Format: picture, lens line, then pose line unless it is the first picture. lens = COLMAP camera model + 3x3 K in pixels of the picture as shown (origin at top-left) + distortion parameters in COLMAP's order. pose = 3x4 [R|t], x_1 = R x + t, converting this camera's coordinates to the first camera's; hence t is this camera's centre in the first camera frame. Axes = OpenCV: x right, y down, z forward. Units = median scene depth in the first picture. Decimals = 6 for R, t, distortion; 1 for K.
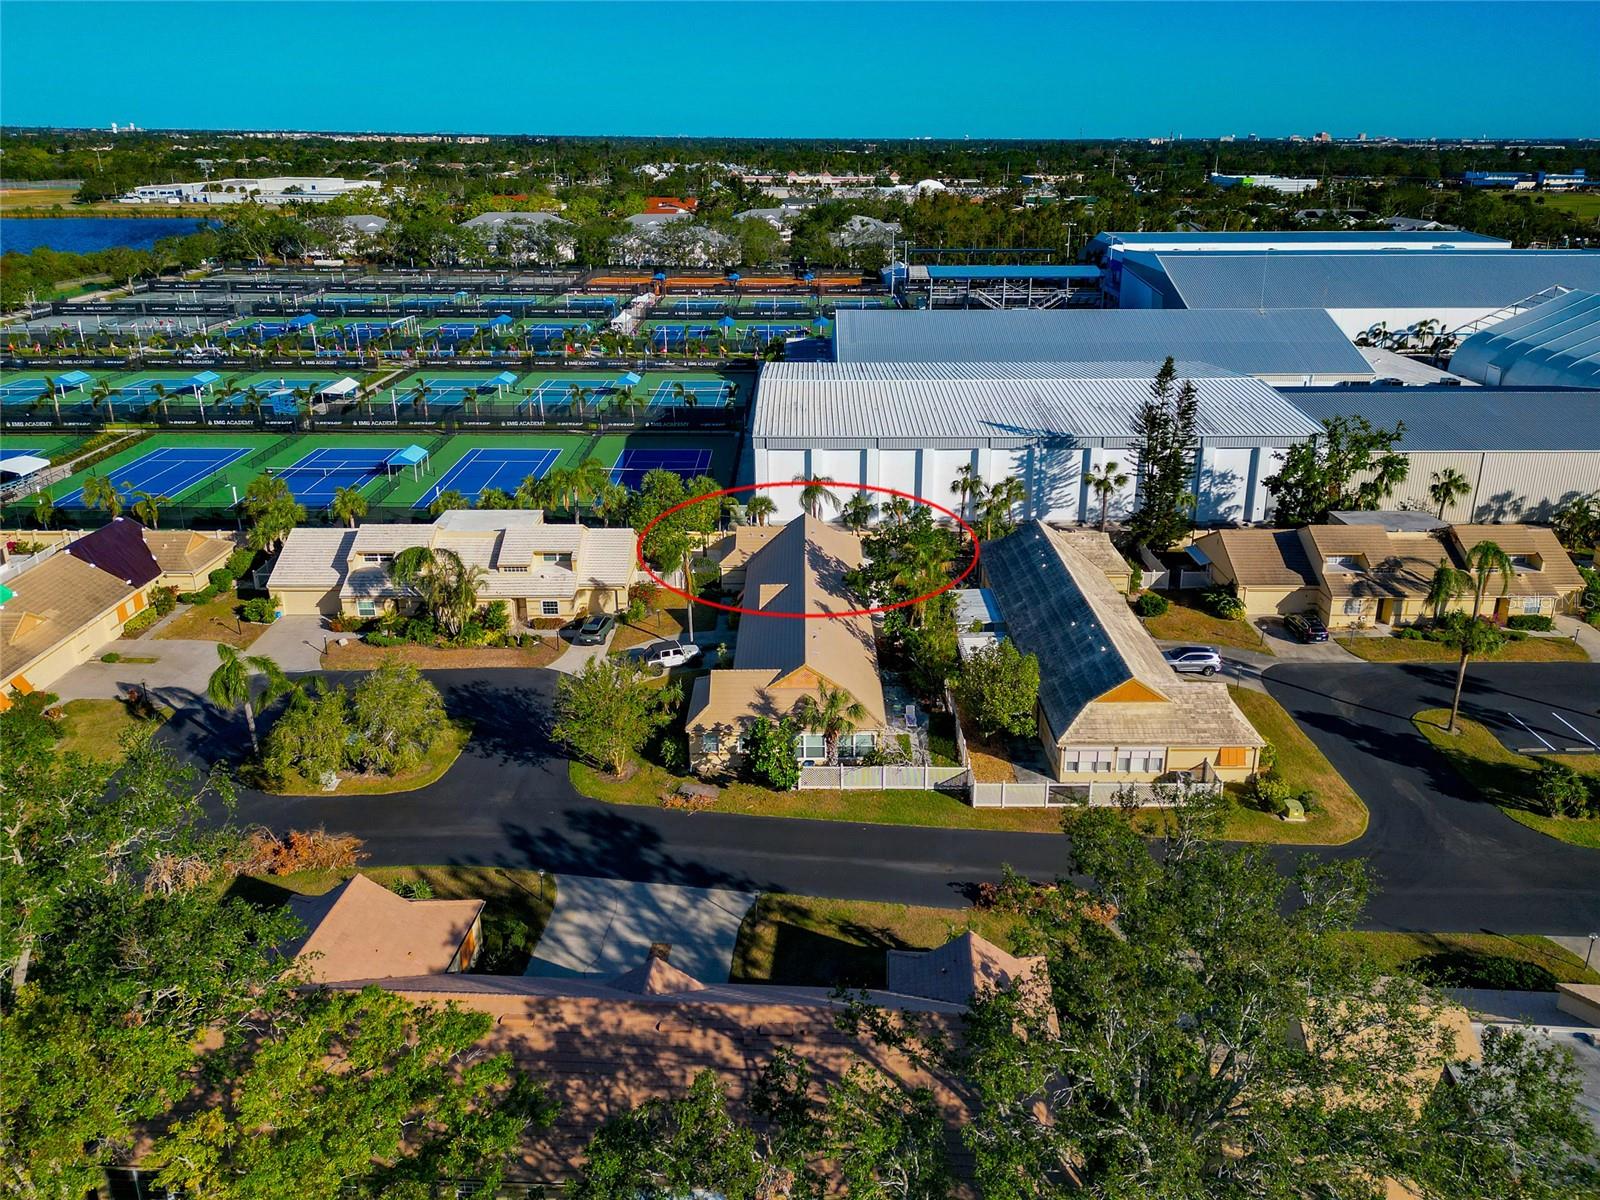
lens RADIAL K [[1129.9, 0, 790.2], [0, 1129.9, 587.9], [0, 0, 1]] dist [0.076296, -0.069769]
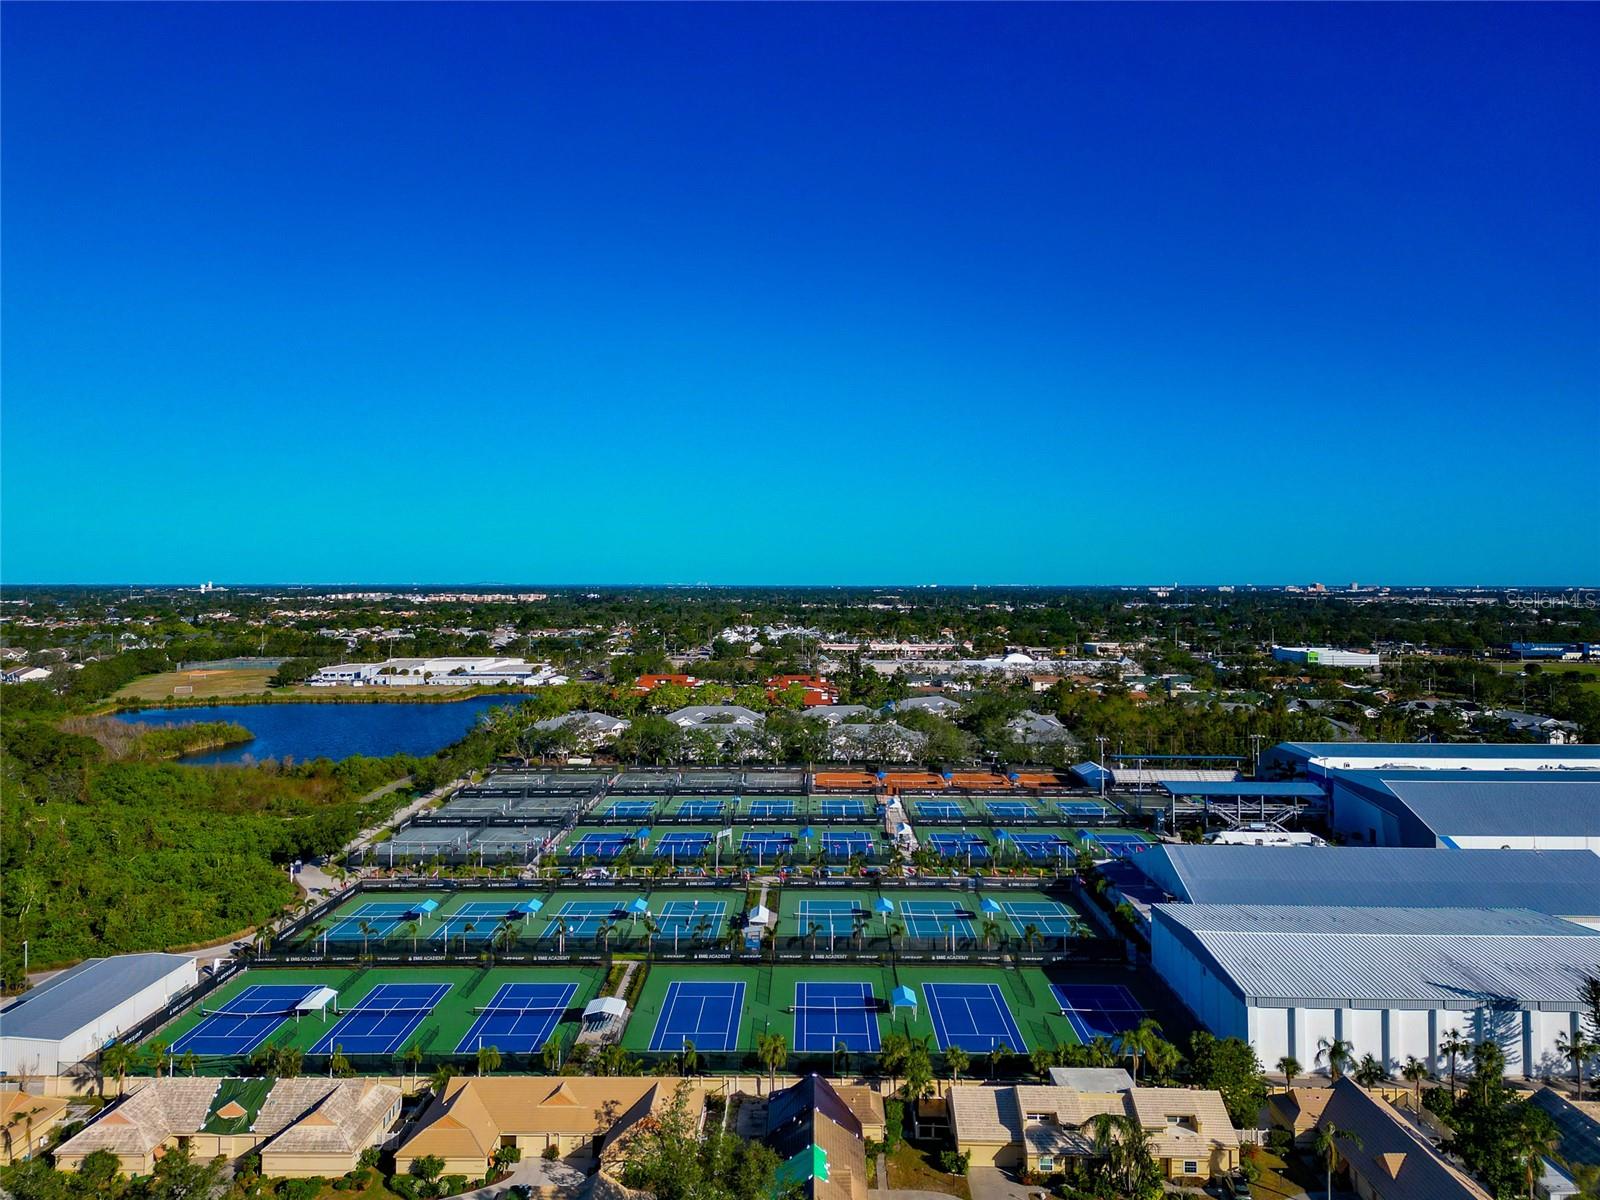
lens RADIAL K [[1129.9, 0, 806.5], [0, 1129.9, 602.7], [0, 0, 1]] dist [0.076296, -0.069769]
pose [[0.999260, -0.000781, -0.038451, -0.438830], [-0.013415, 0.929922, -0.367513, -0.065987], [0.036044, 0.367757, 0.929223, -0.296103]]
